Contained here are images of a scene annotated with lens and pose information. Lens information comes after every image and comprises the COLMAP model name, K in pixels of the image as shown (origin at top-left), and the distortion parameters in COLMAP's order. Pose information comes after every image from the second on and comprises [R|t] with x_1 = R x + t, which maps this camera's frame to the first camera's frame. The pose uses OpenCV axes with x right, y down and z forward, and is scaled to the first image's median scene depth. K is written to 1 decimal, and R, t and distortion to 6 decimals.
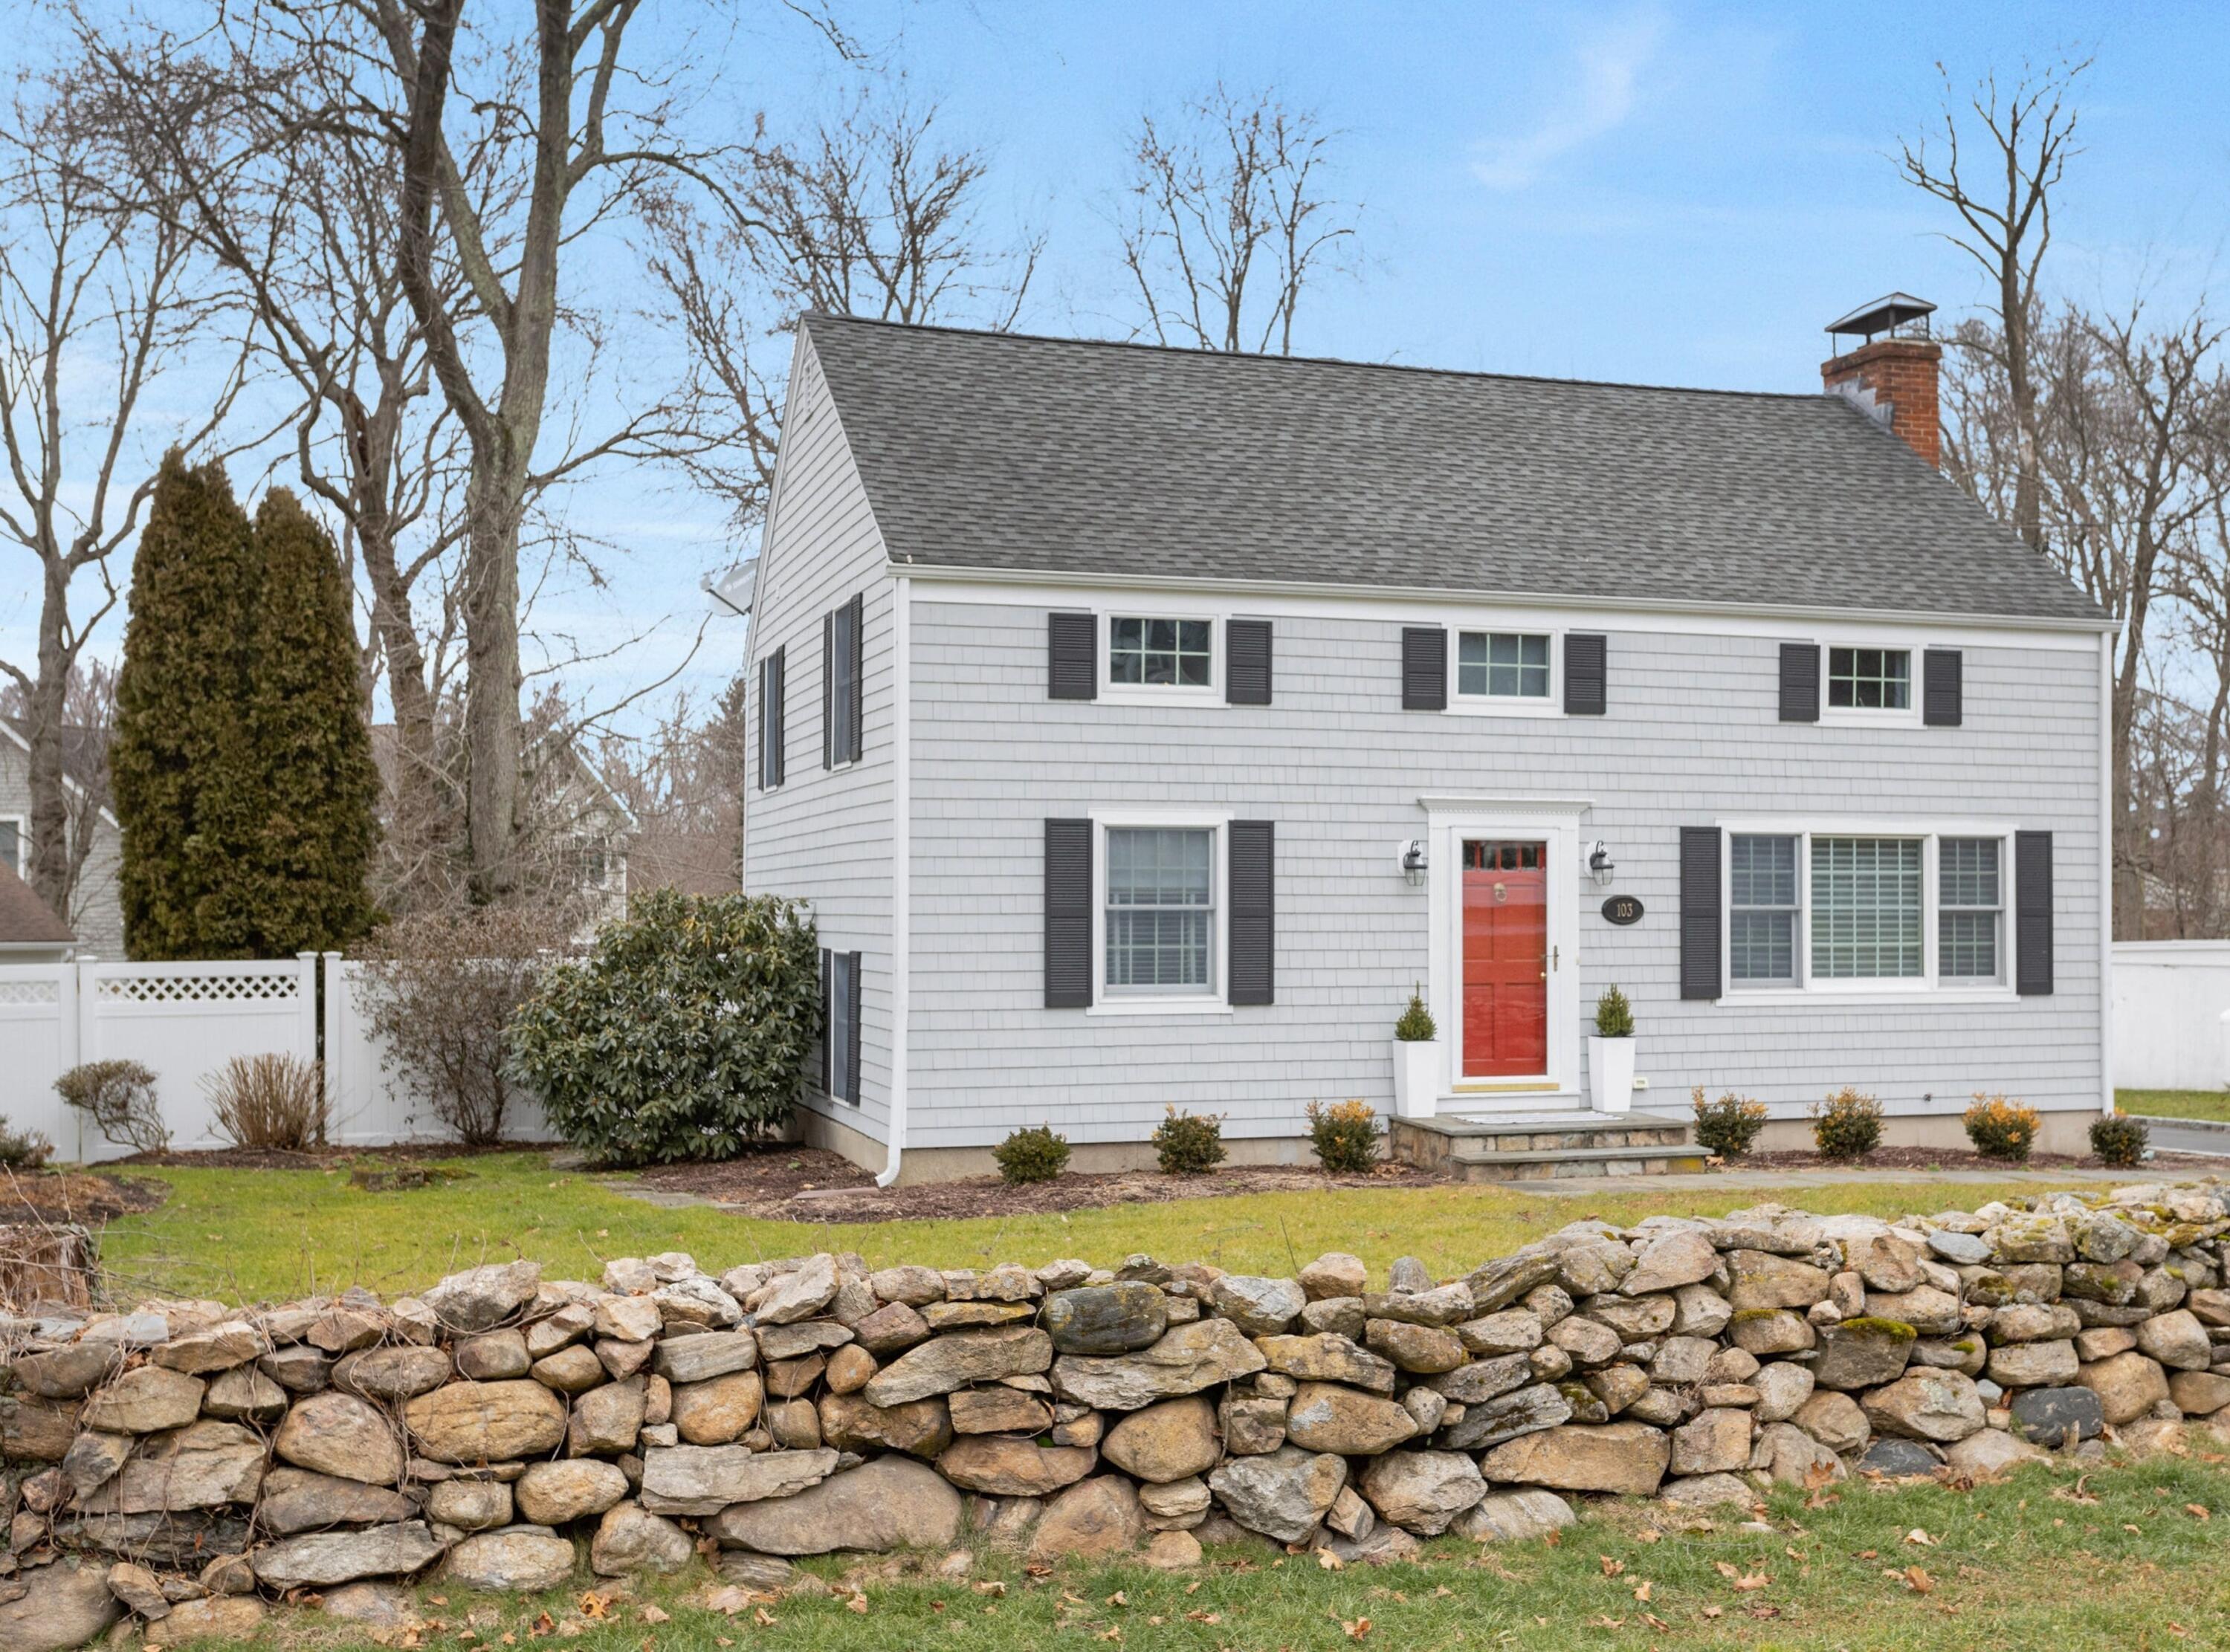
lens RADIAL K [[2285.3, 0, 1114.6], [0, 2285.3, 842.2], [0, 0, 1]] dist [-0.005452, 0.000000]
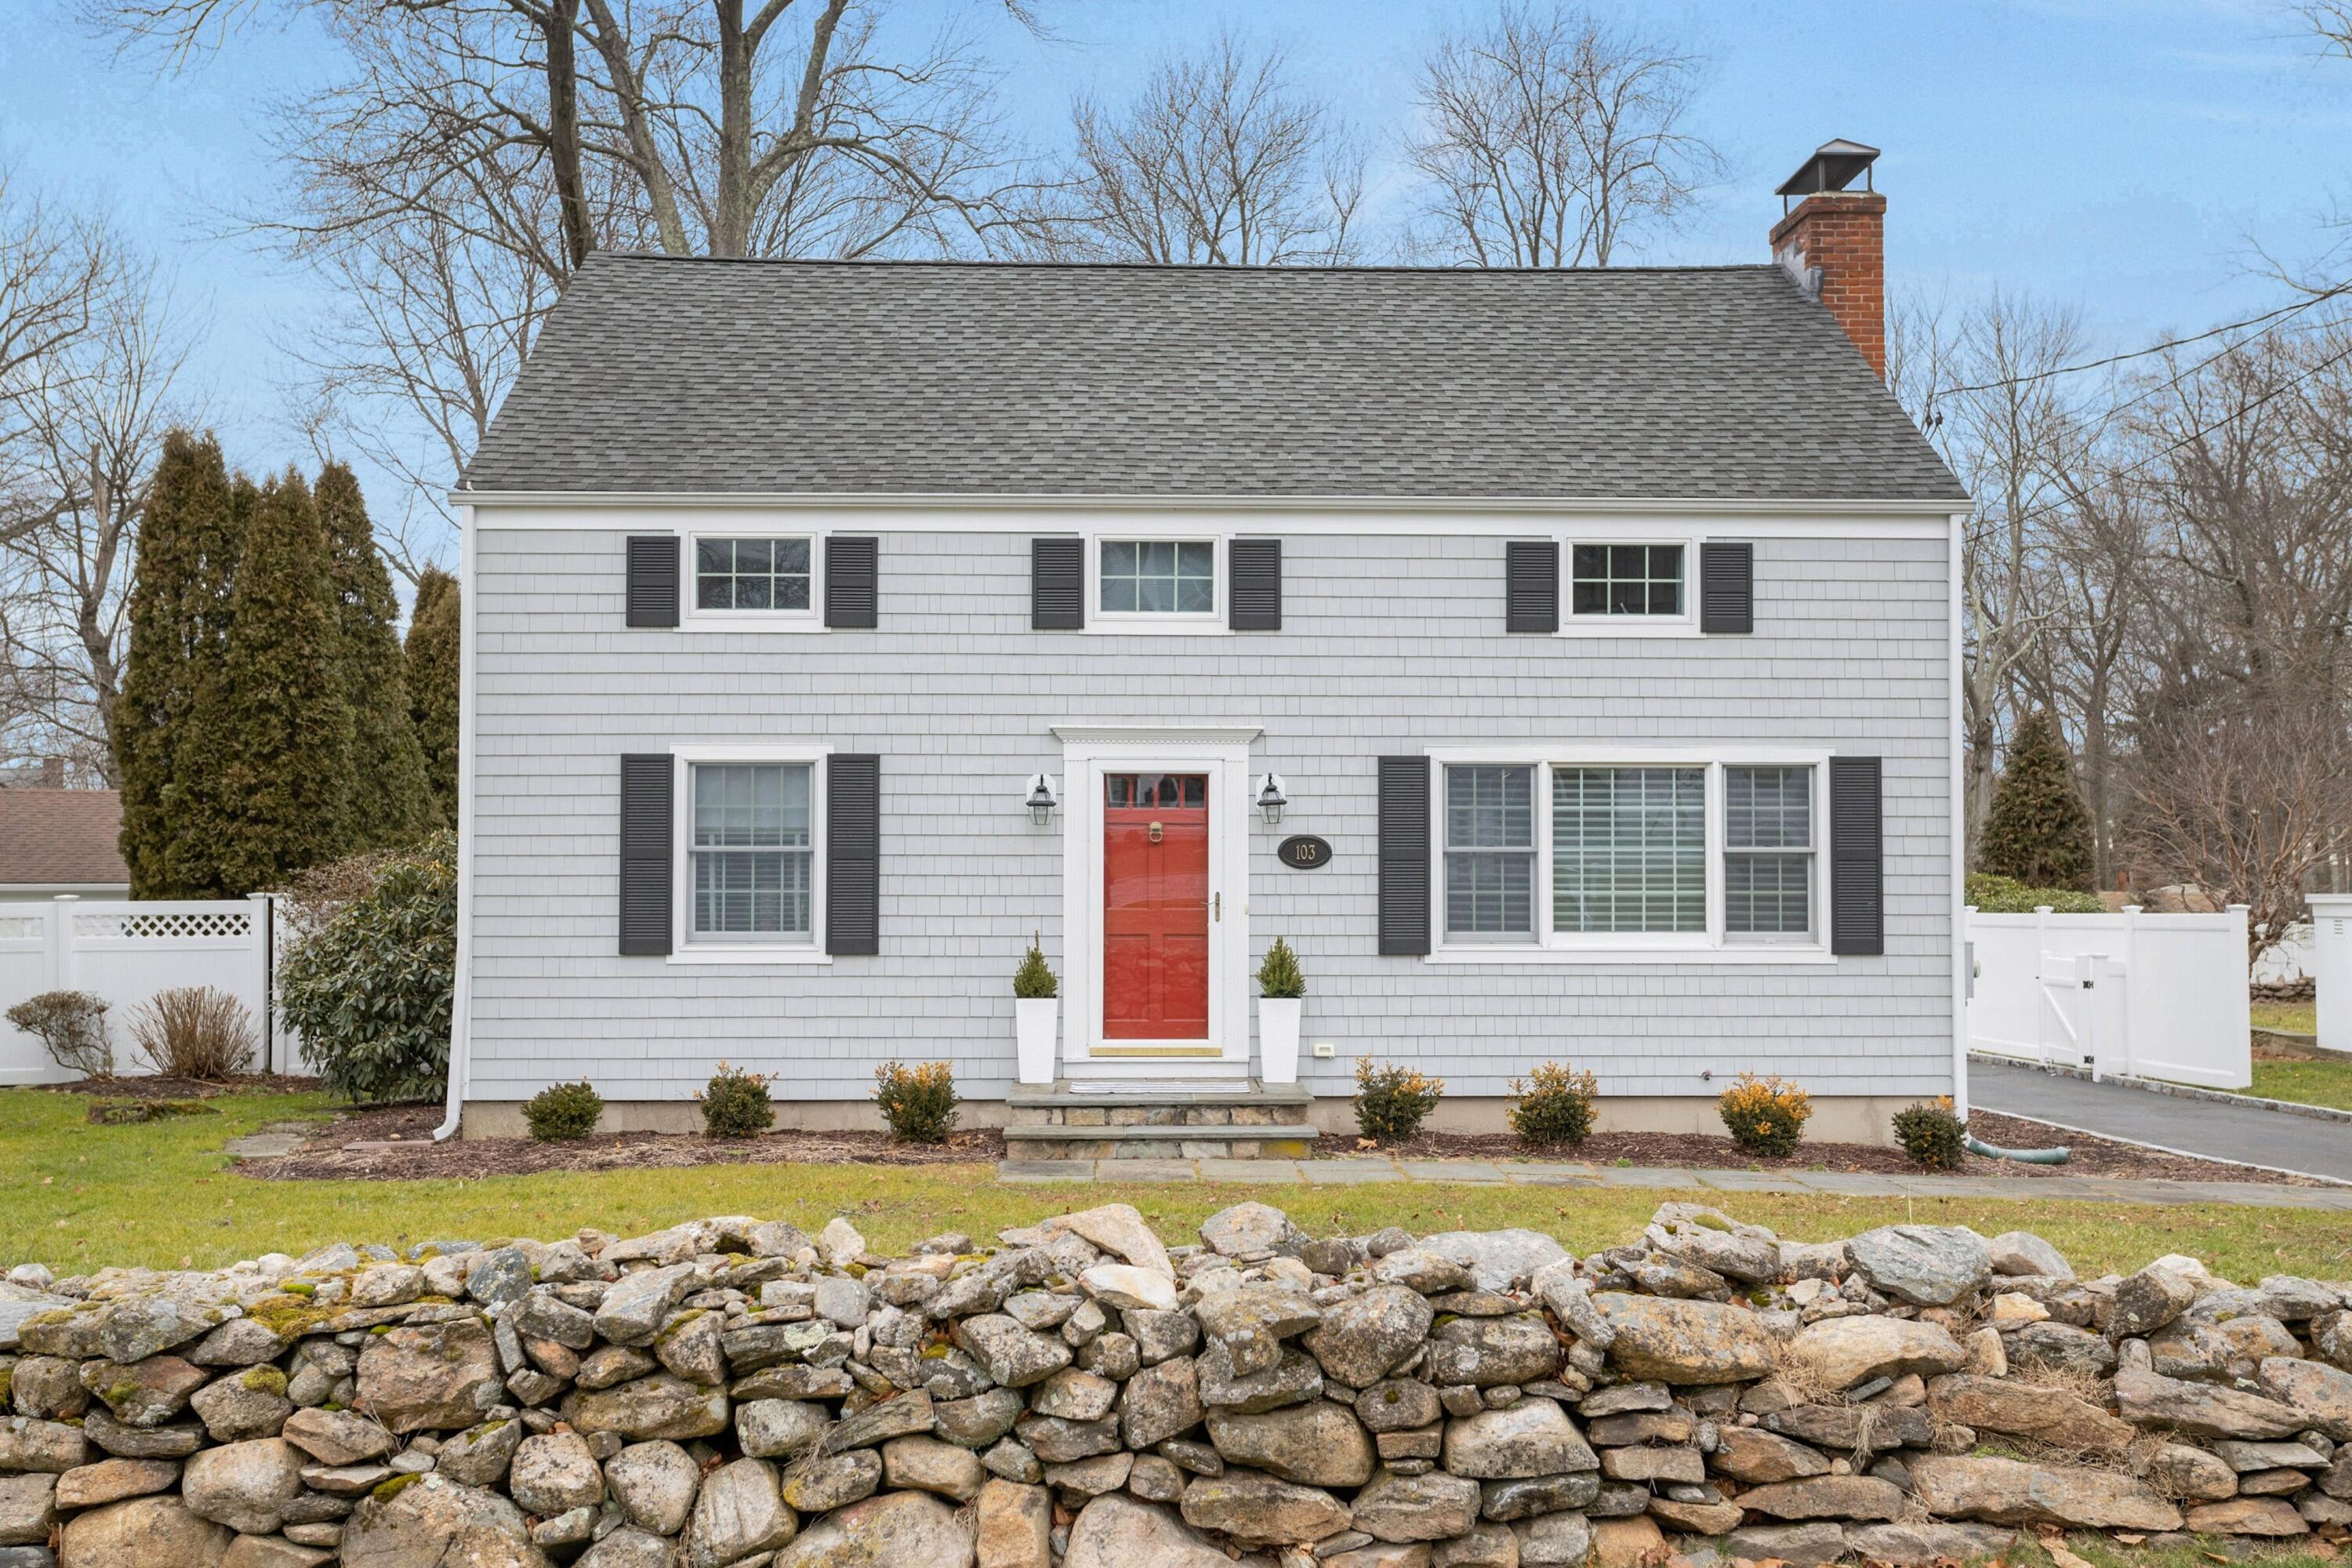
lens RADIAL K [[2098.4, 0, 1176.1], [0, 2098.4, 774.3], [0, 0, 1]] dist [-0.000713, 0.005643]
pose [[0.962875, -0.010031, -0.269762, 0.395860], [0.007147, 0.999906, -0.011672, 0.009002], [0.269853, 0.009310, 0.962856, 0.213232]]
